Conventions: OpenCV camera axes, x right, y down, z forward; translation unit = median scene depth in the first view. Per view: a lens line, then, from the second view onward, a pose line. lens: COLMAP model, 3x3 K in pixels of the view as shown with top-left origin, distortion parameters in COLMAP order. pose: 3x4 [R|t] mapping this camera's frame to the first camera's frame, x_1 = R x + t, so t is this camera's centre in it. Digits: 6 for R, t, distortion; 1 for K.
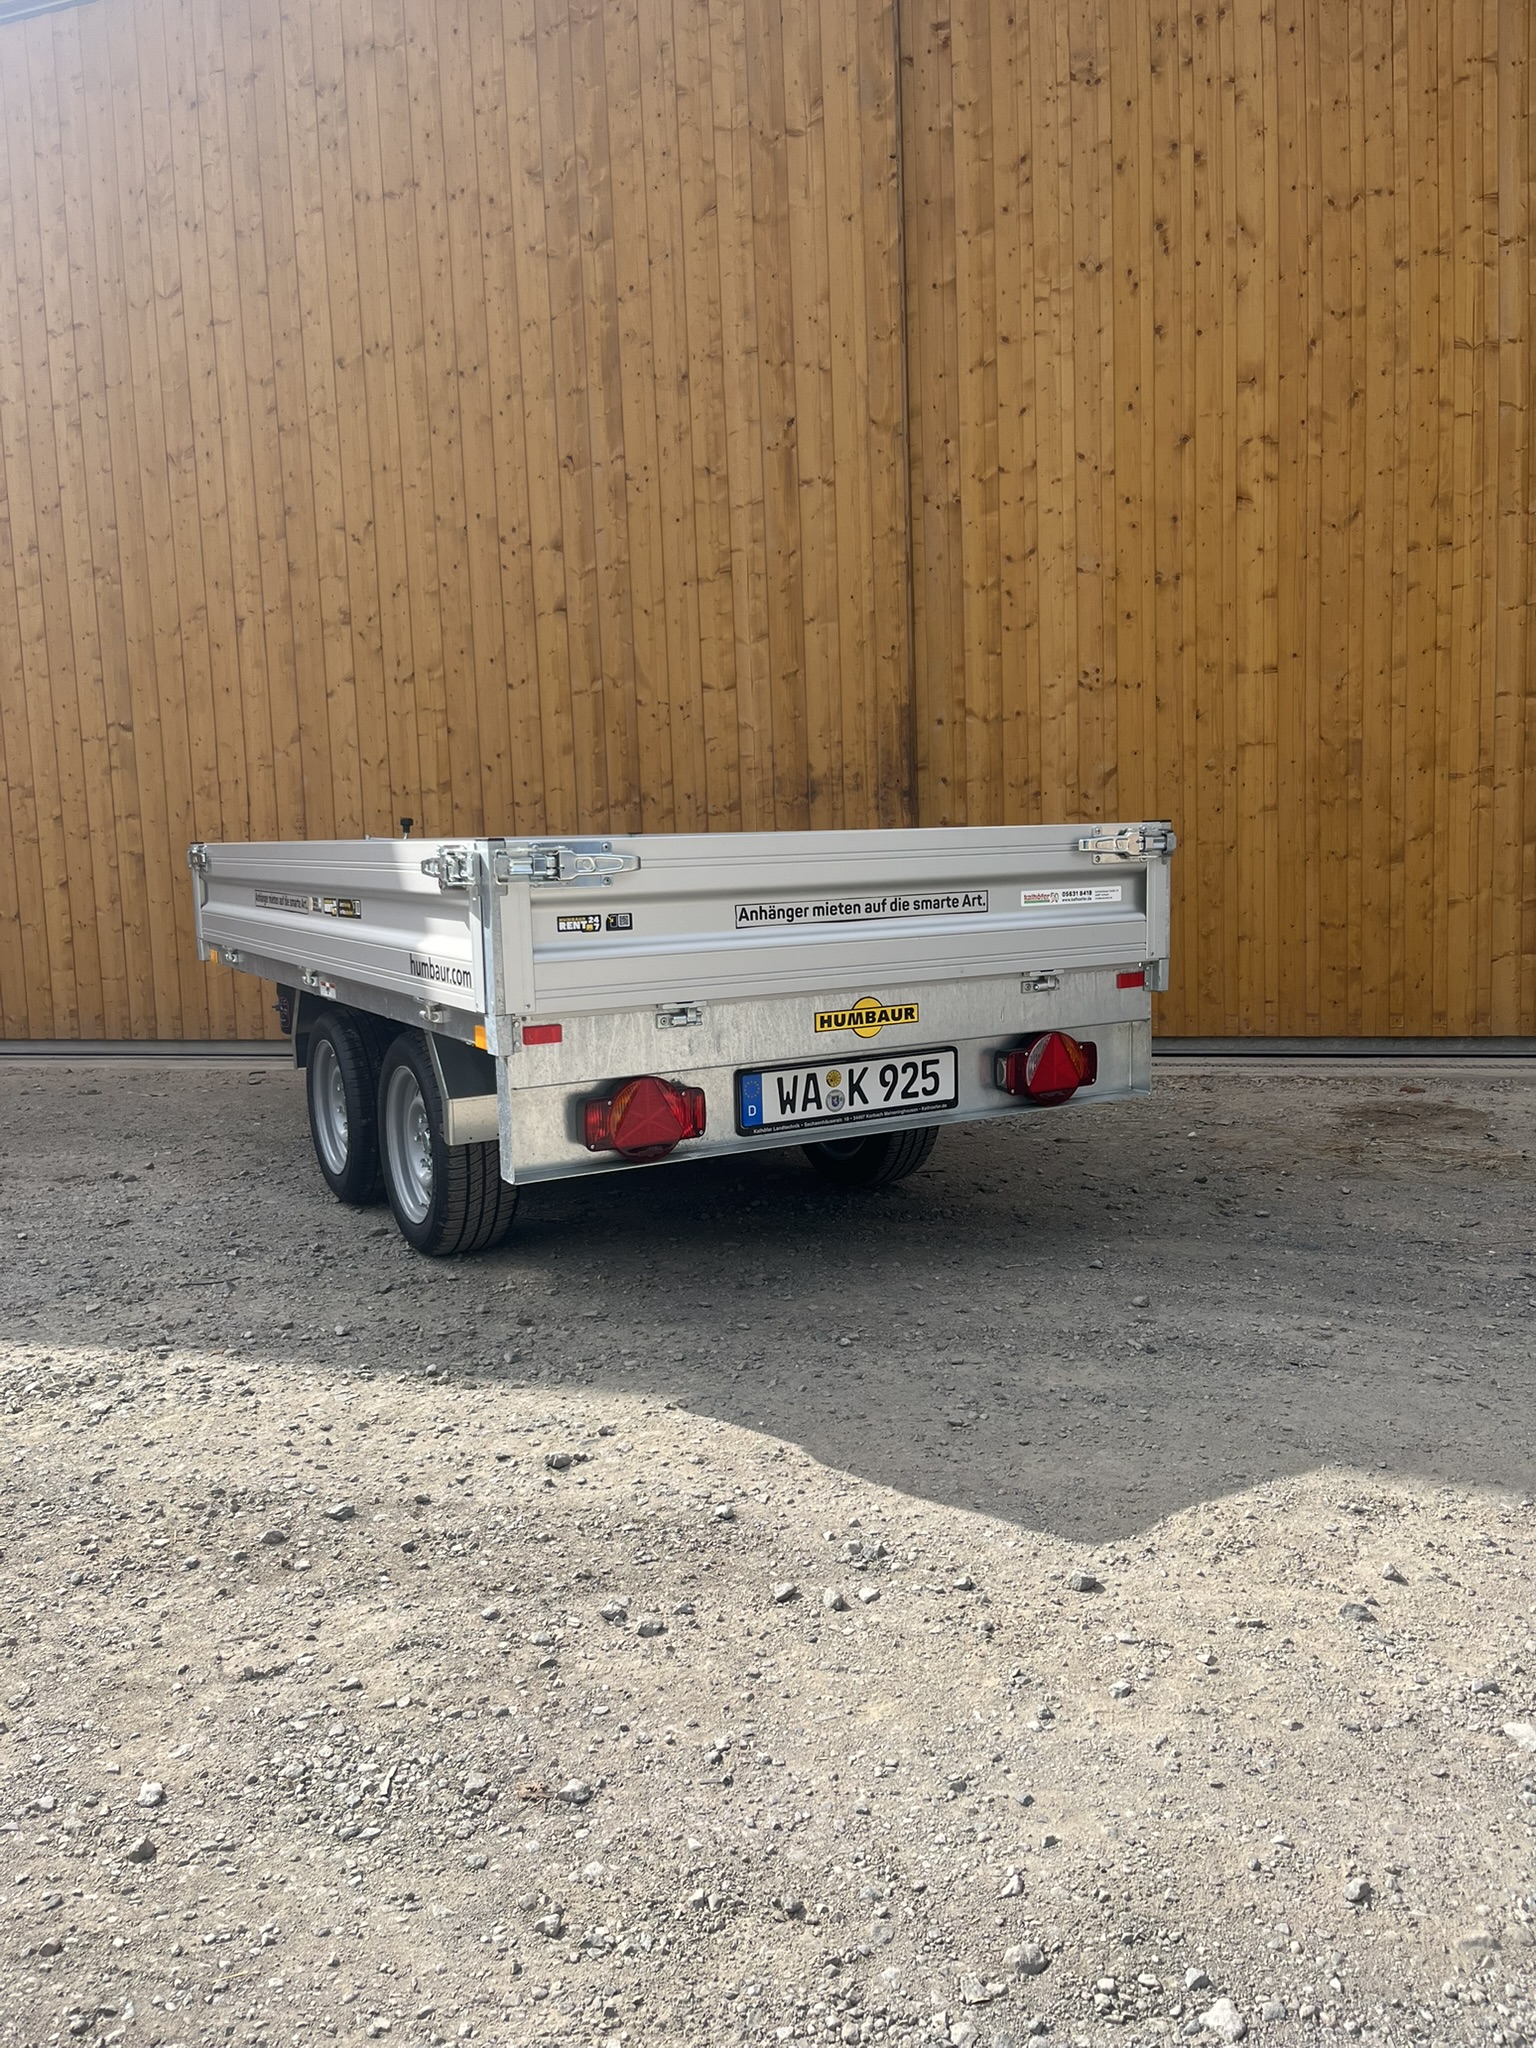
lens RADIAL K [[1539.3, 0, 763.1], [0, 1539.3, 1035.9], [0, 0, 1]] dist [0.054609, -0.078171]
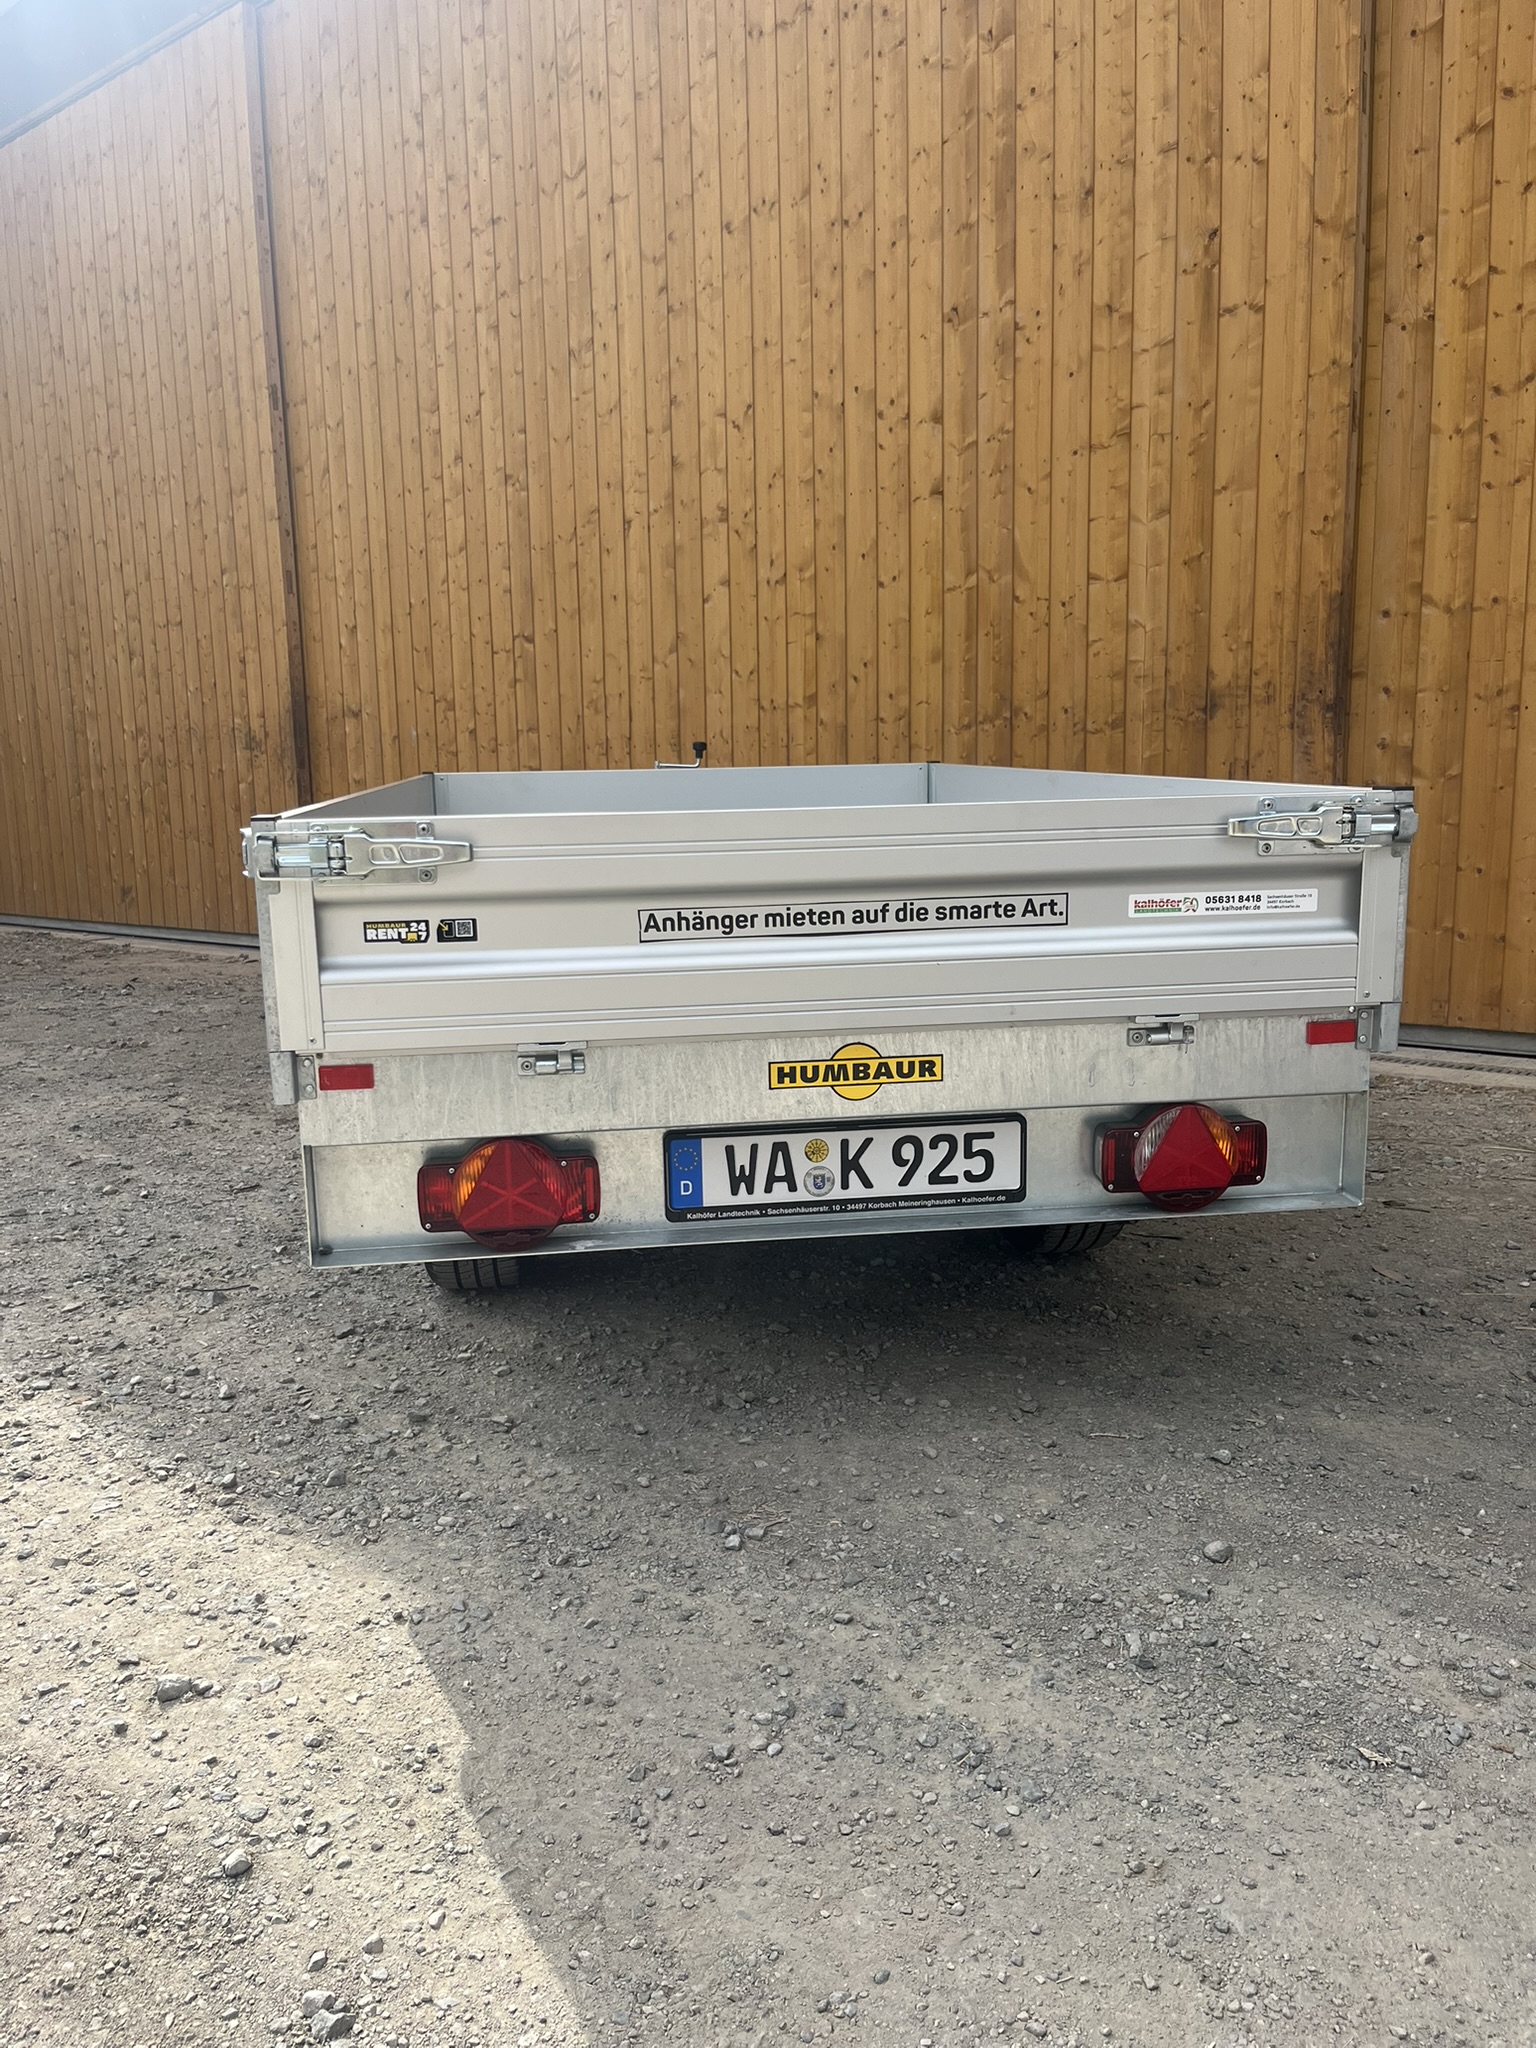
lens RADIAL K [[1539.3, 0, 763.1], [0, 1539.3, 1035.9], [0, 0, 1]] dist [0.054609, -0.078171]
pose [[0.924768, 0.078824, -0.372279, 0.131364], [-0.053732, 0.995558, 0.077317, -0.036572], [0.376720, -0.051497, 0.924895, 0.154397]]
